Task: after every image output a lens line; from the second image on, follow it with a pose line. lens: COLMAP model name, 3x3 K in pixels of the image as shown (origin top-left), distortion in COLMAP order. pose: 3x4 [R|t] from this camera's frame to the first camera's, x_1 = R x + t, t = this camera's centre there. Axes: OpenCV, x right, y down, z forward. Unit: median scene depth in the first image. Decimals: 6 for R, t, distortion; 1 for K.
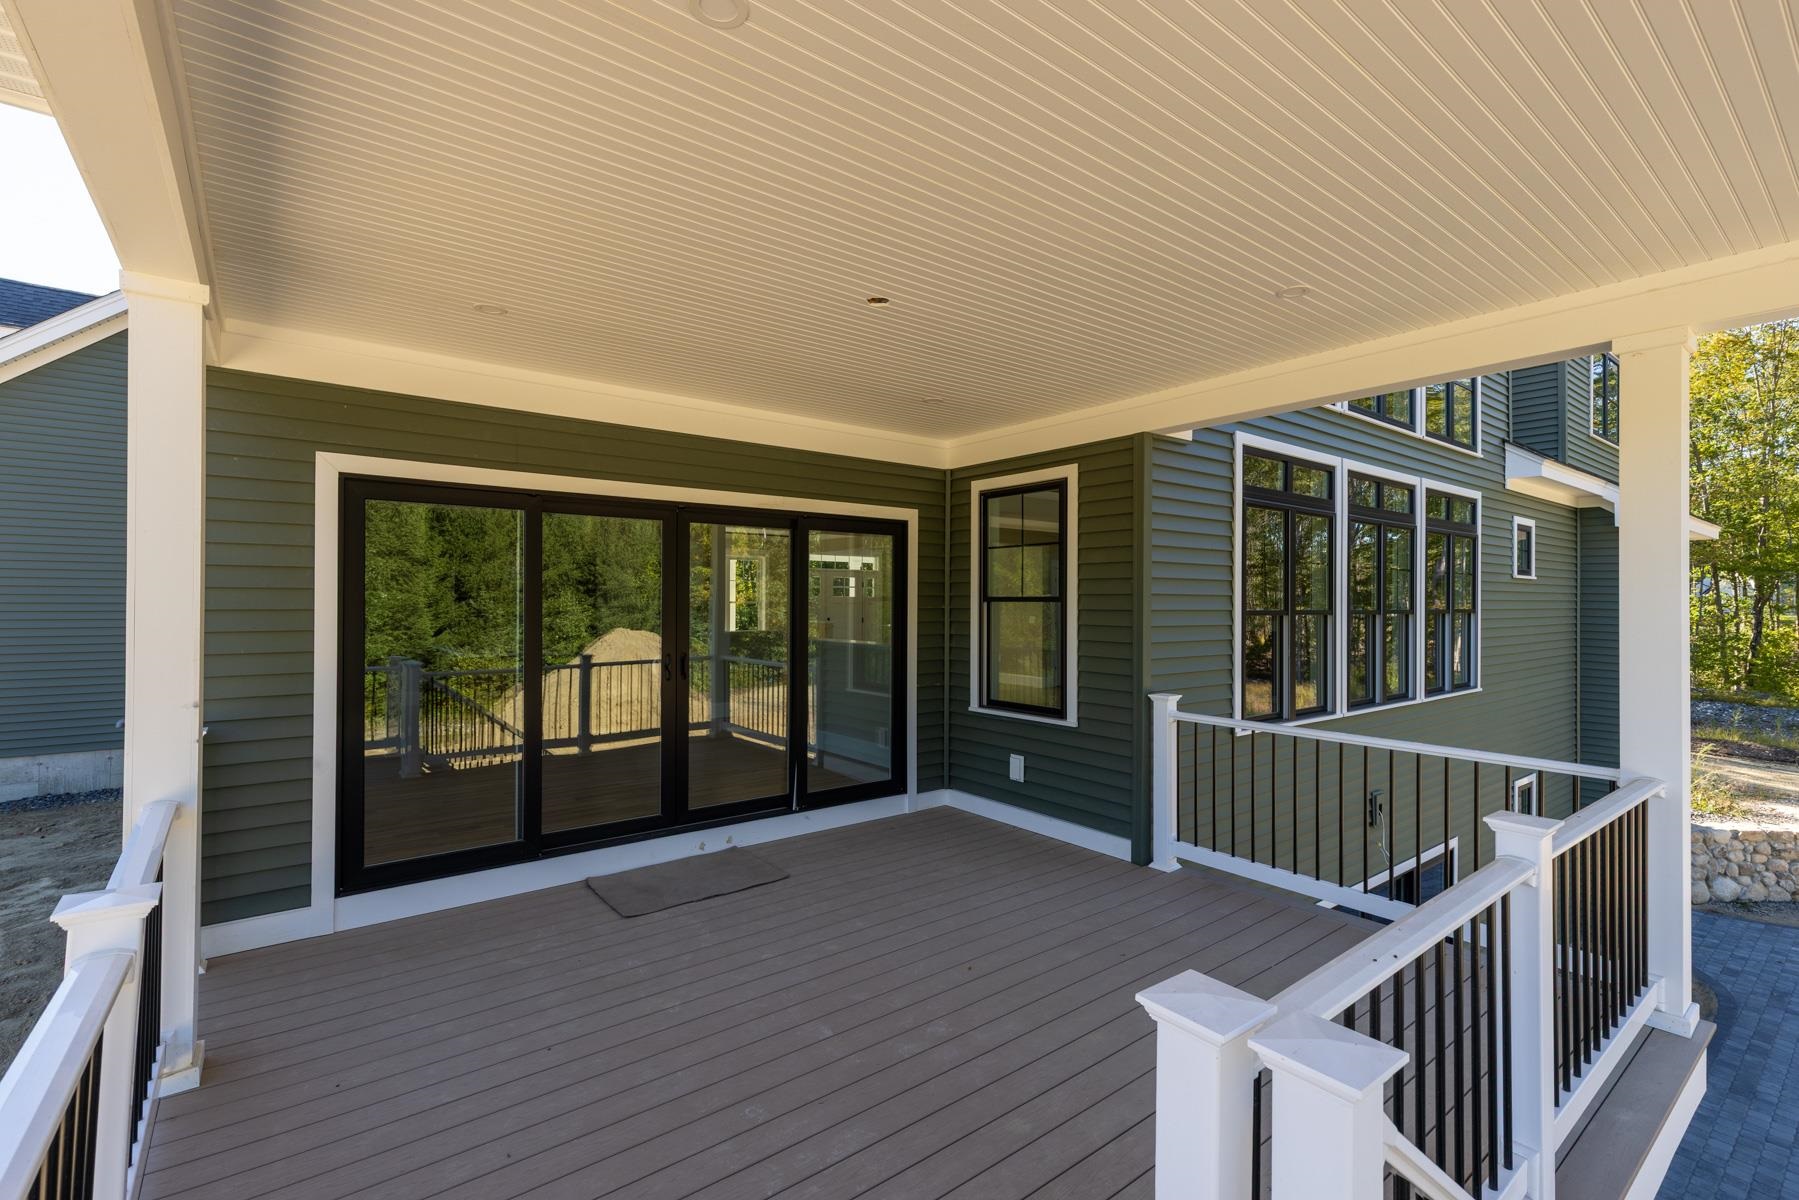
lens RADIAL K [[805.1, 0, 912.2], [0, 805.1, 595.4], [0, 0, 1]] dist [0.011578, -0.000533]
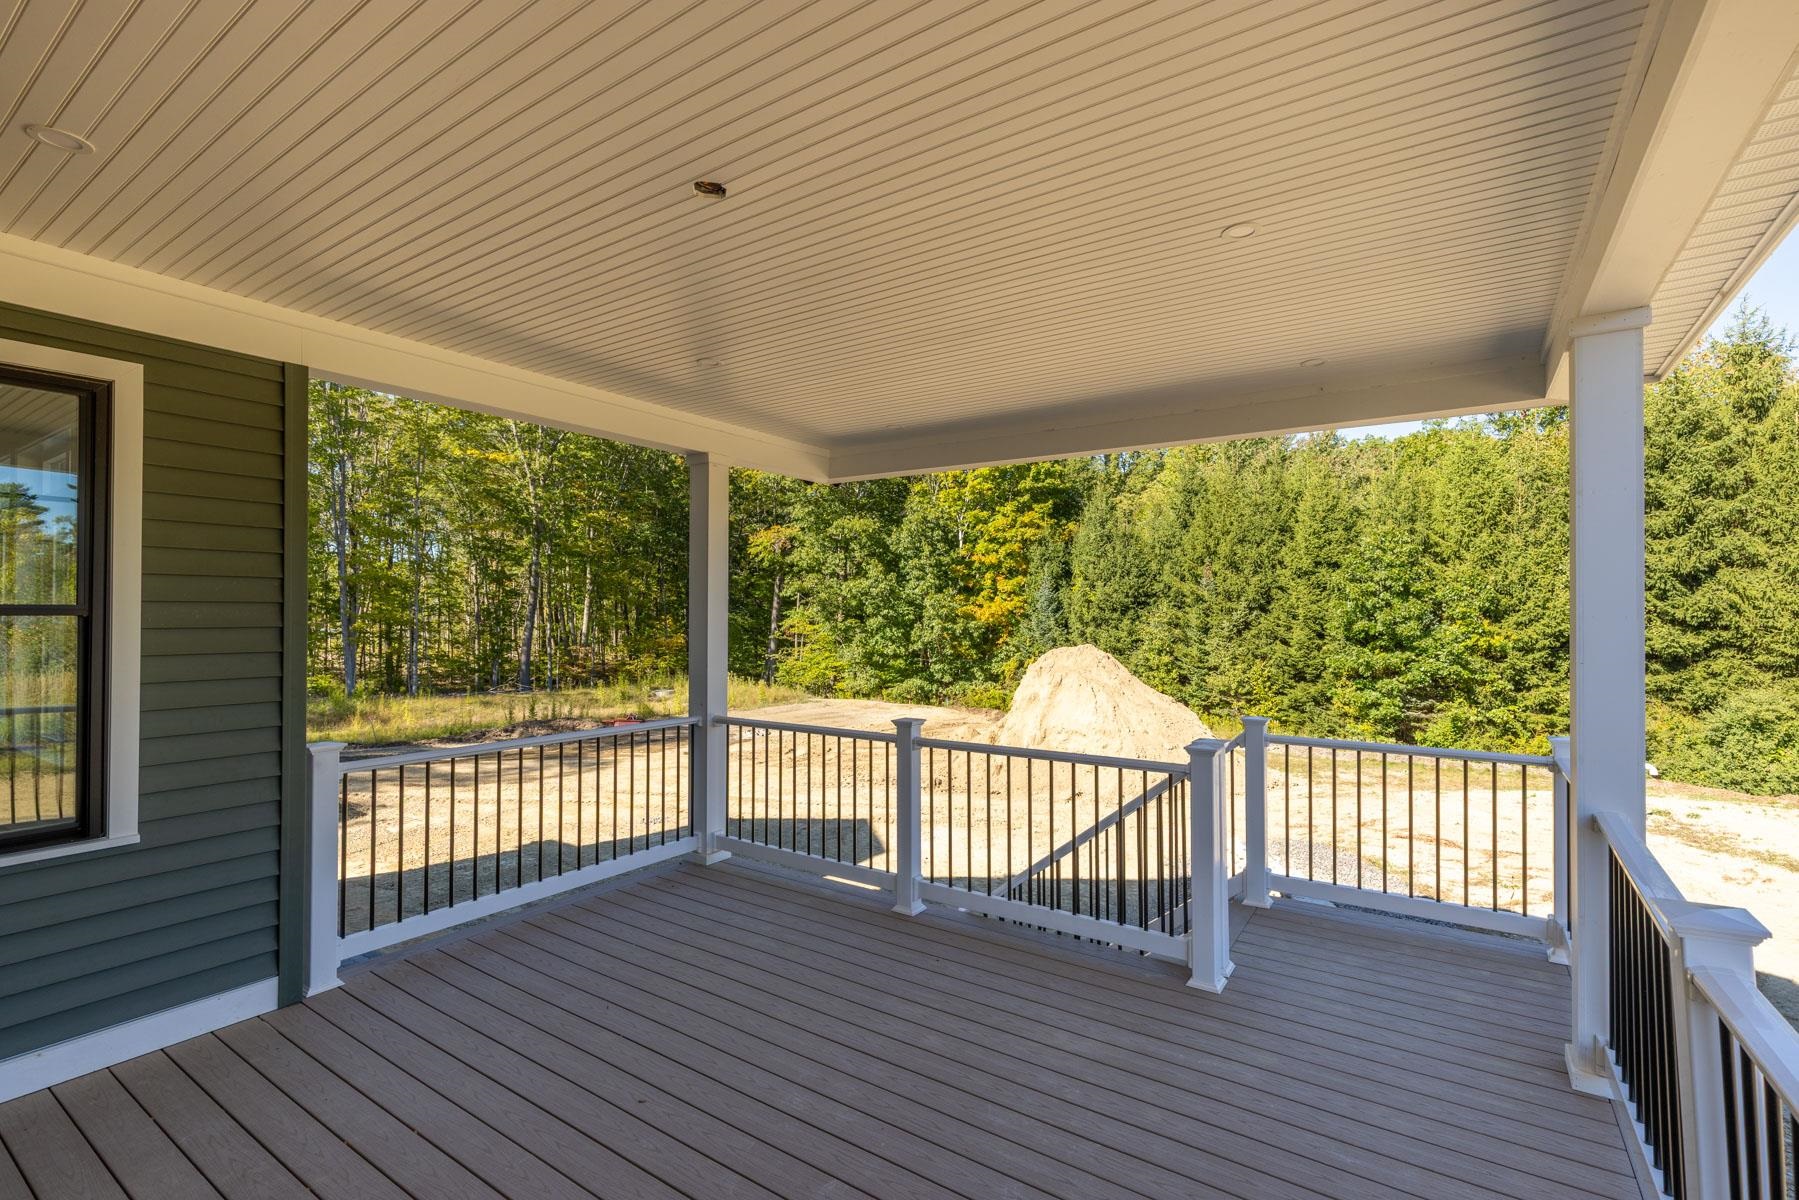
lens RADIAL K [[805.1, 0, 903.5], [0, 805.1, 609.6], [0, 0, 1]] dist [0.011578, -0.000533]
pose [[-0.302682, 0.001196, 0.953091, -0.473456], [-0.010936, 0.999929, -0.004728, 0.001026], [-0.953029, -0.011854, -0.302648, 0.653286]]
